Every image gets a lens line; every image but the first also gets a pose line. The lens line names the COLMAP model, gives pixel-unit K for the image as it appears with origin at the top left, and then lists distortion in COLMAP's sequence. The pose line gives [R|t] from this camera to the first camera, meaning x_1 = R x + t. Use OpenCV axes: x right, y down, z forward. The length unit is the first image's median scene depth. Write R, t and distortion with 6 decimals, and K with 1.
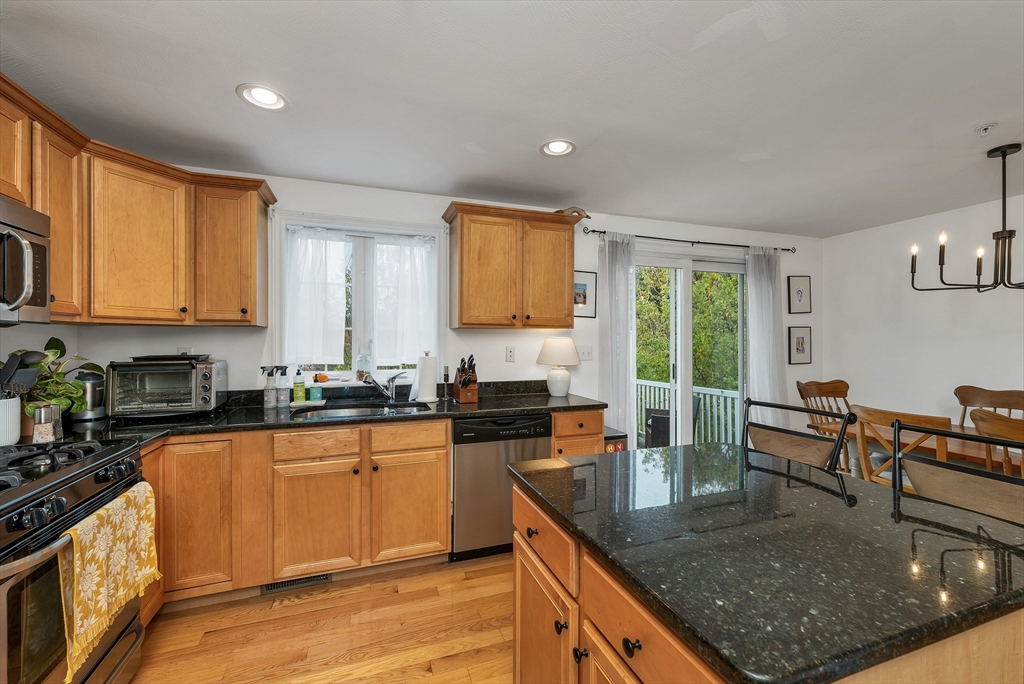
lens RADIAL K [[423.2, 0, 510.0], [0, 423.2, 332.8], [0, 0, 1]] dist [0.001579, 0.000164]
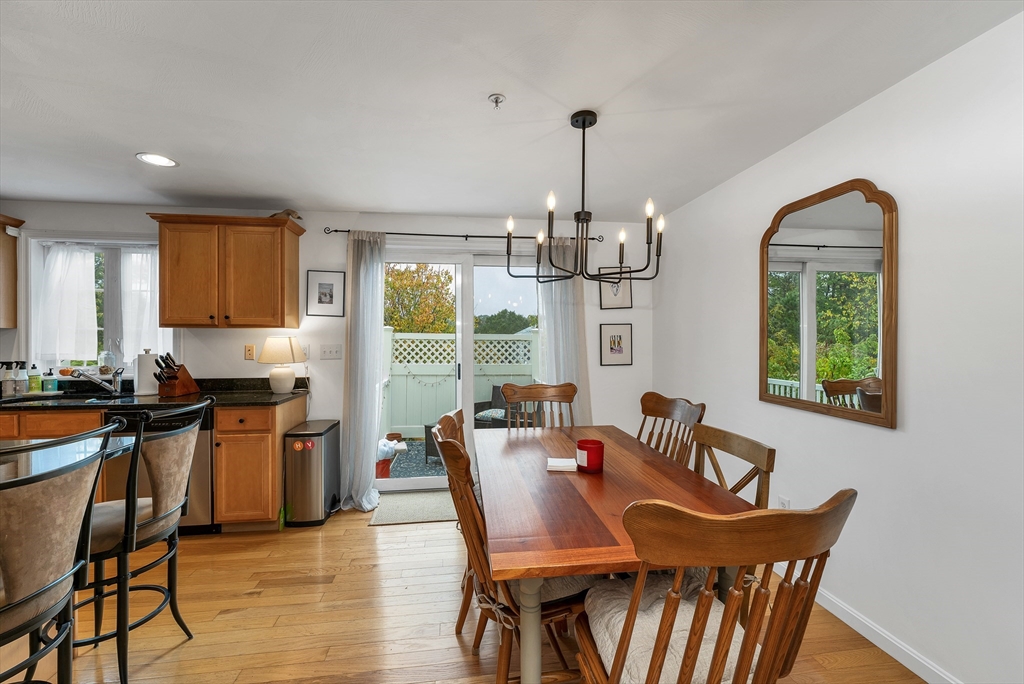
lens RADIAL K [[434.3, 0, 508.1], [0, 434.3, 338.0], [0, 0, 1]] dist [0.000693, -0.000038]
pose [[0.978317, -0.000690, -0.207111, 0.954937], [0.004436, 0.999835, 0.017625, -0.002154], [0.207064, -0.018162, 0.978159, 0.083379]]
